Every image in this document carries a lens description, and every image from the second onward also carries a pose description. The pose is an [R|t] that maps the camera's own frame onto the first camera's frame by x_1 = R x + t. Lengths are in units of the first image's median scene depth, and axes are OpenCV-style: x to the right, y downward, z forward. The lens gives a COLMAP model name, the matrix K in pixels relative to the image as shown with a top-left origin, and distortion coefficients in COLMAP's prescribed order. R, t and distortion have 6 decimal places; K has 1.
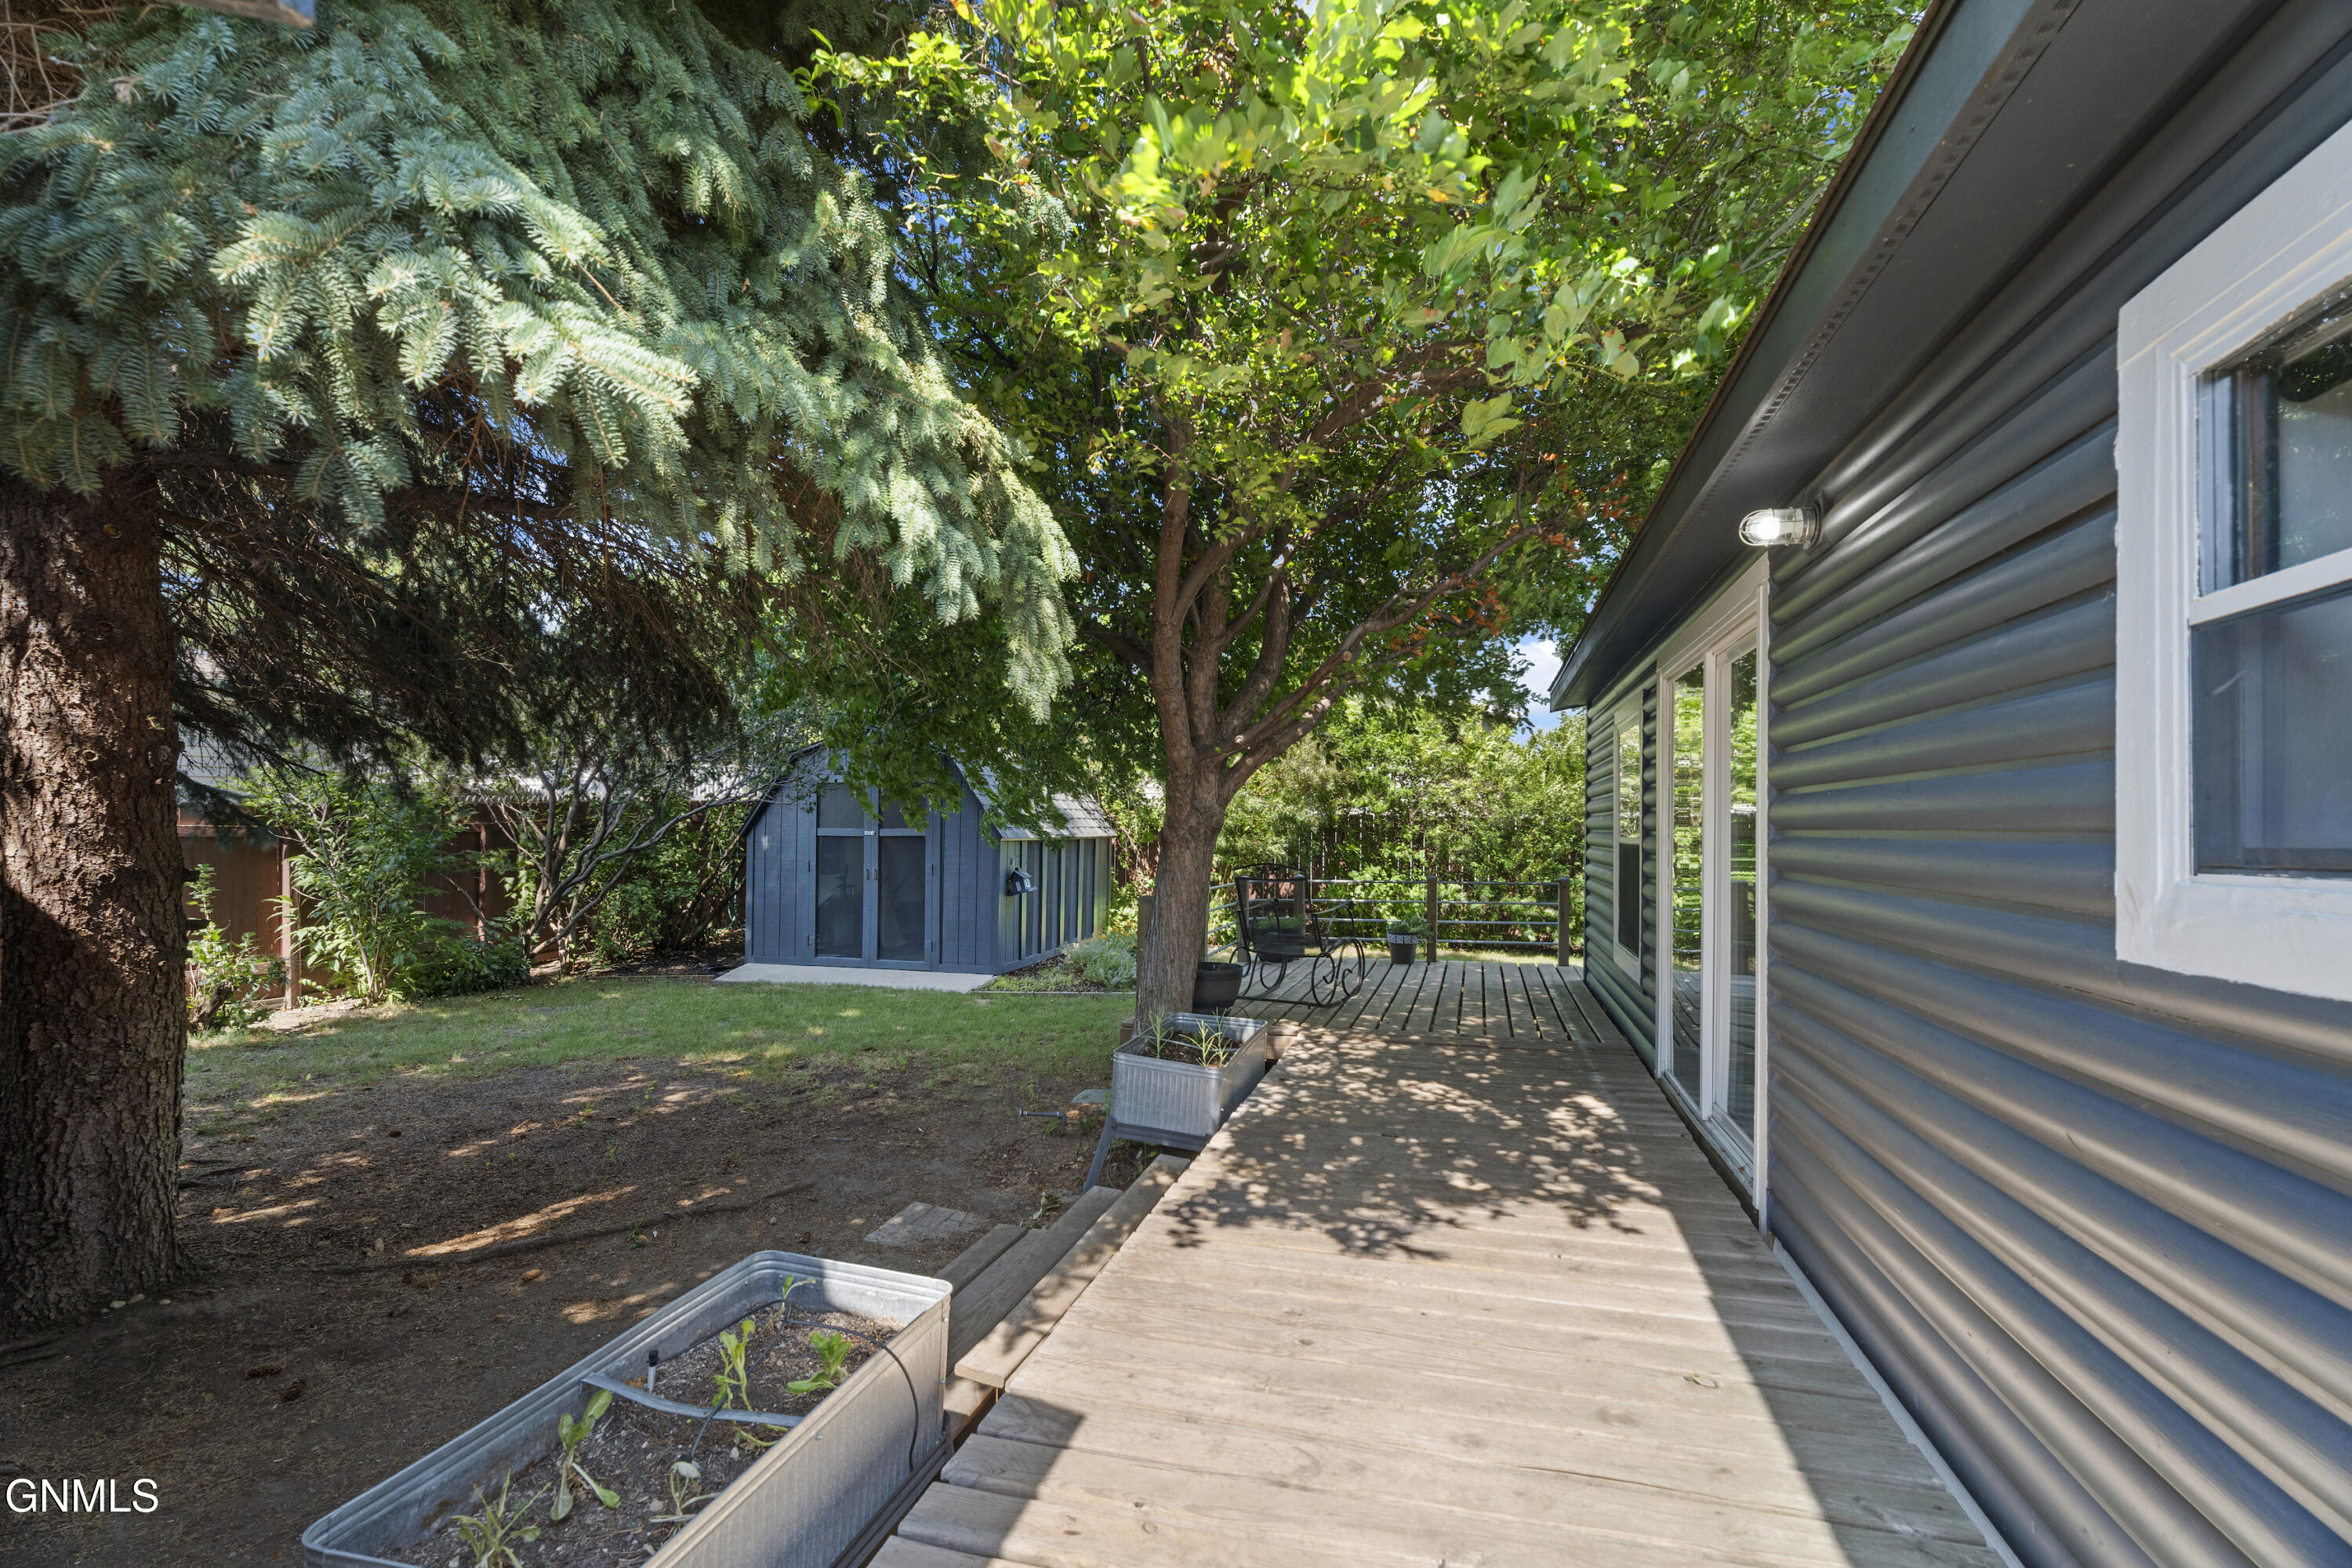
lens RADIAL K [[1052.7, 0, 1191.7], [0, 1052.7, 805.2], [0, 0, 1]] dist [0.007806, -0.001442]
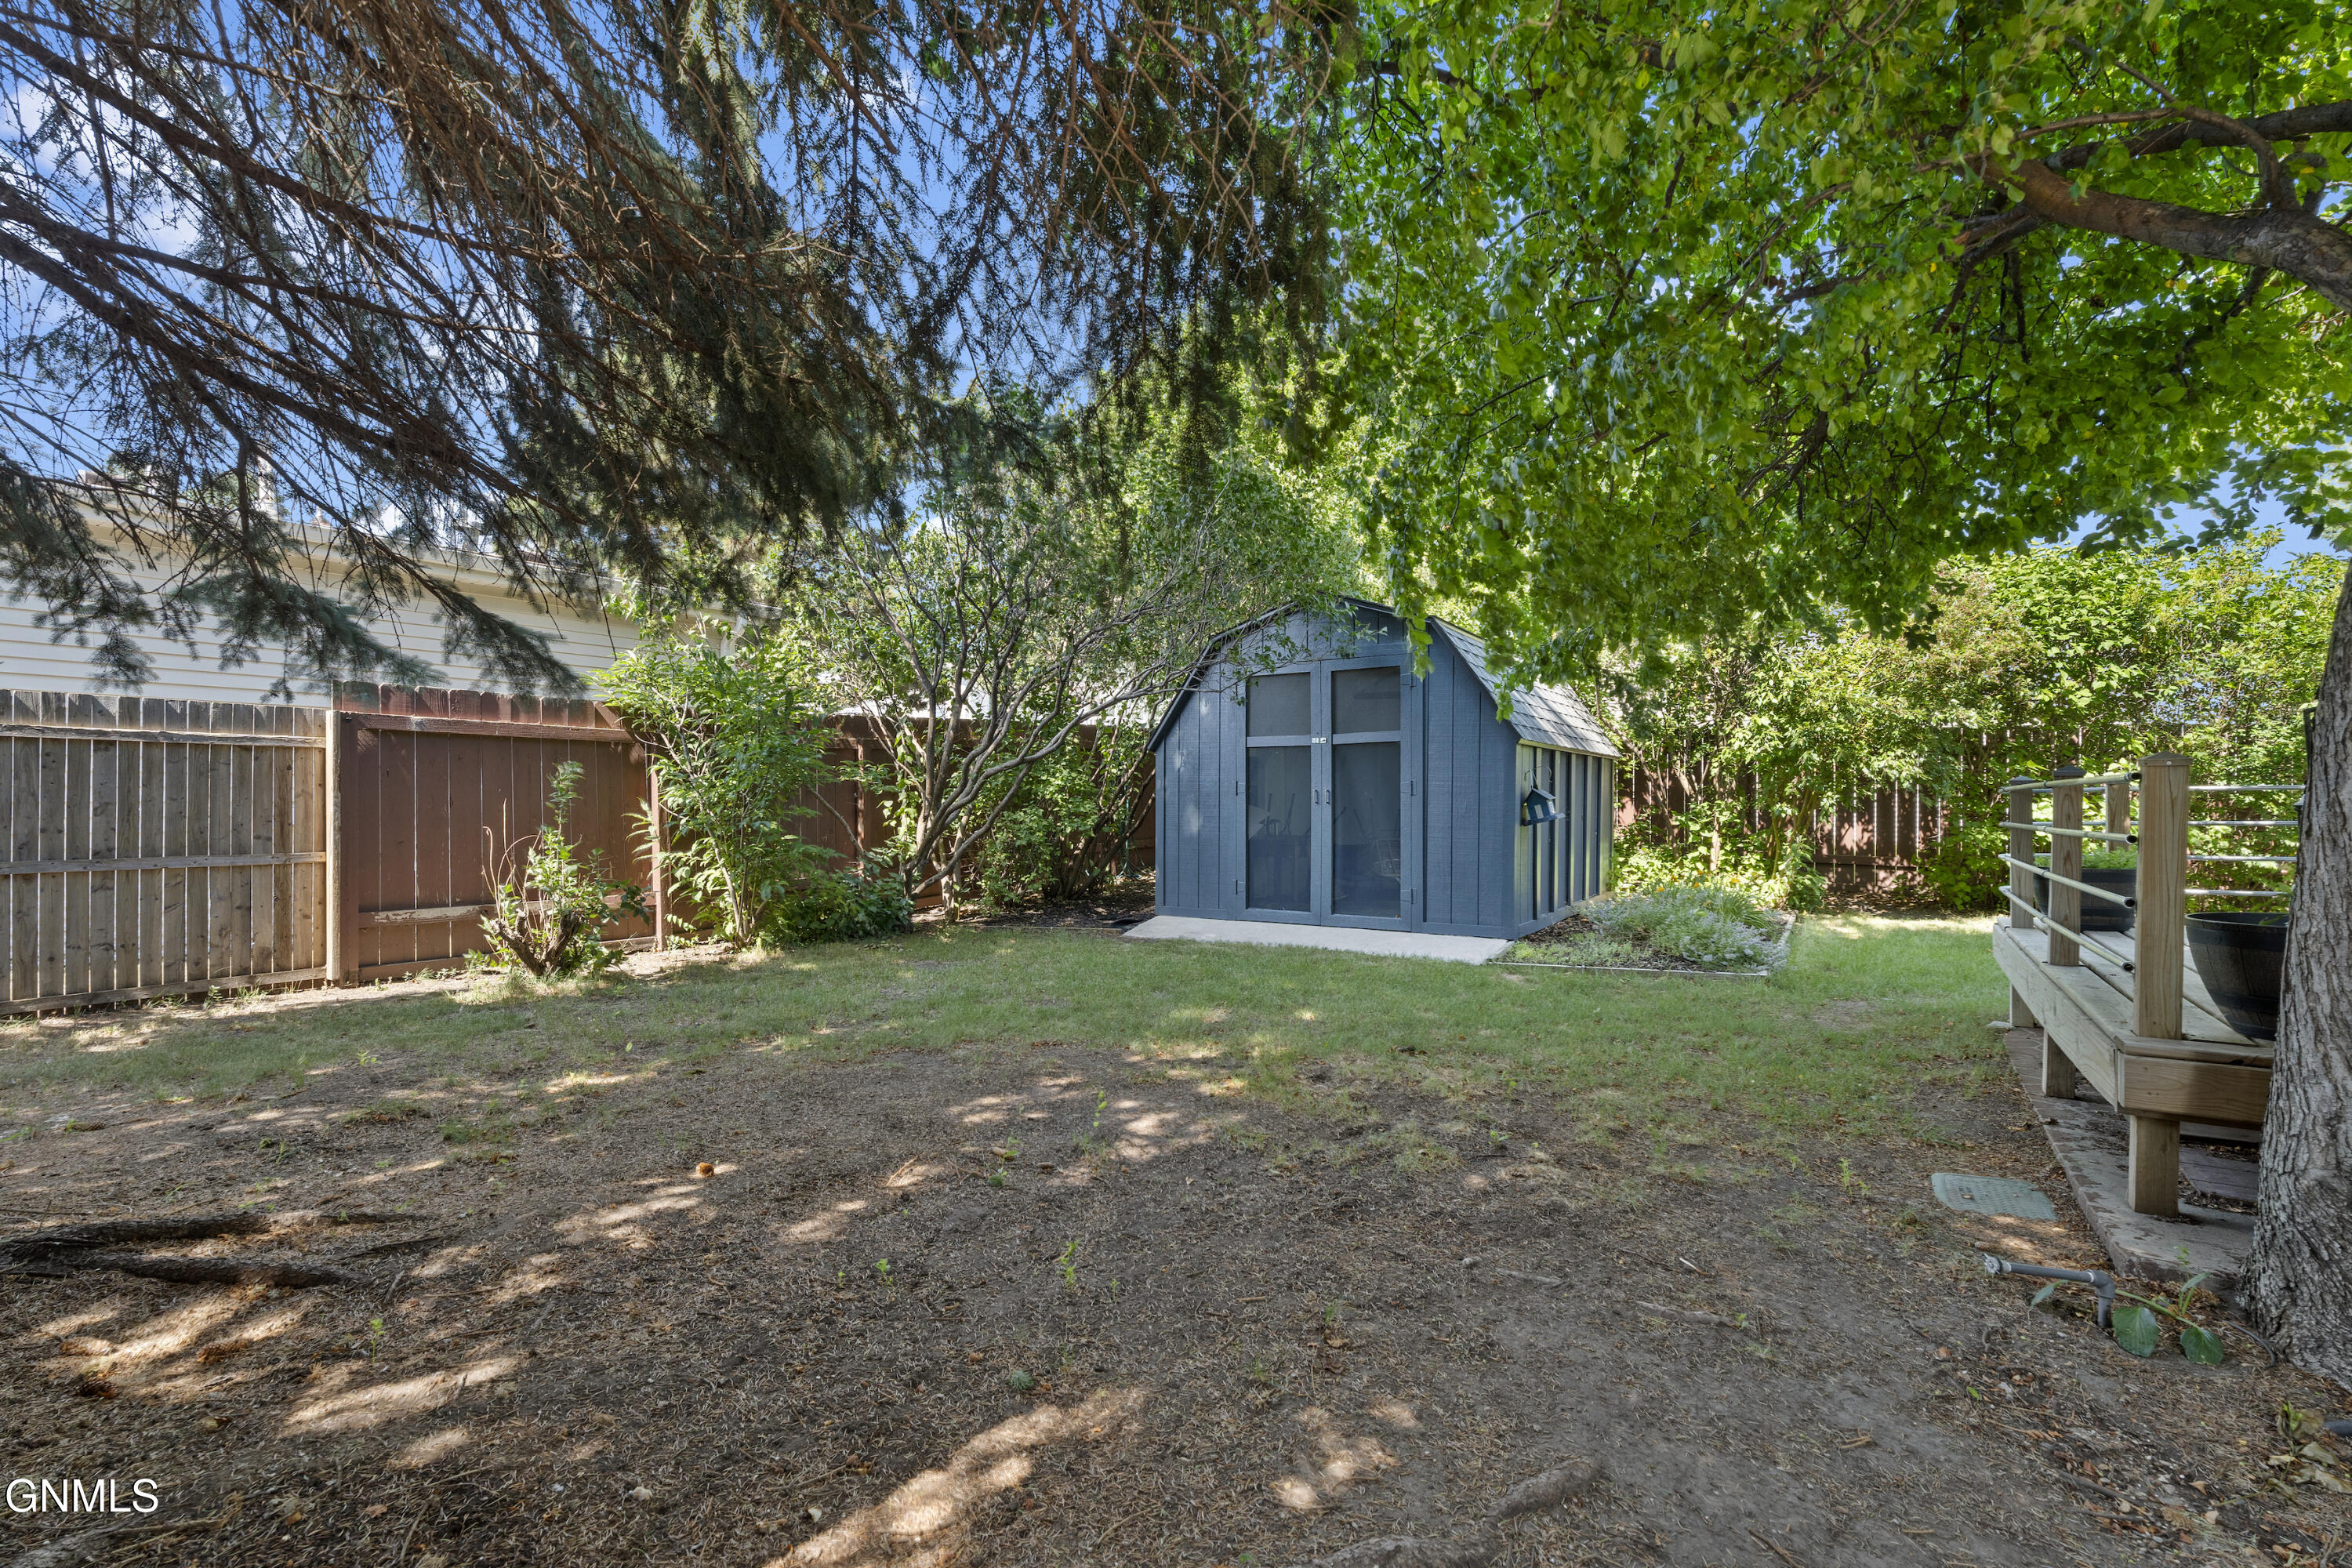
lens RADIAL K [[1052.7, 0, 1186.6], [0, 1052.7, 790.1], [0, 0, 1]] dist [0.007806, -0.001442]
pose [[0.954899, -0.010048, -0.296759, -0.203849], [0.012042, 0.999916, 0.004892, 0.064971], [0.296685, -0.008245, 0.954940, 0.321954]]
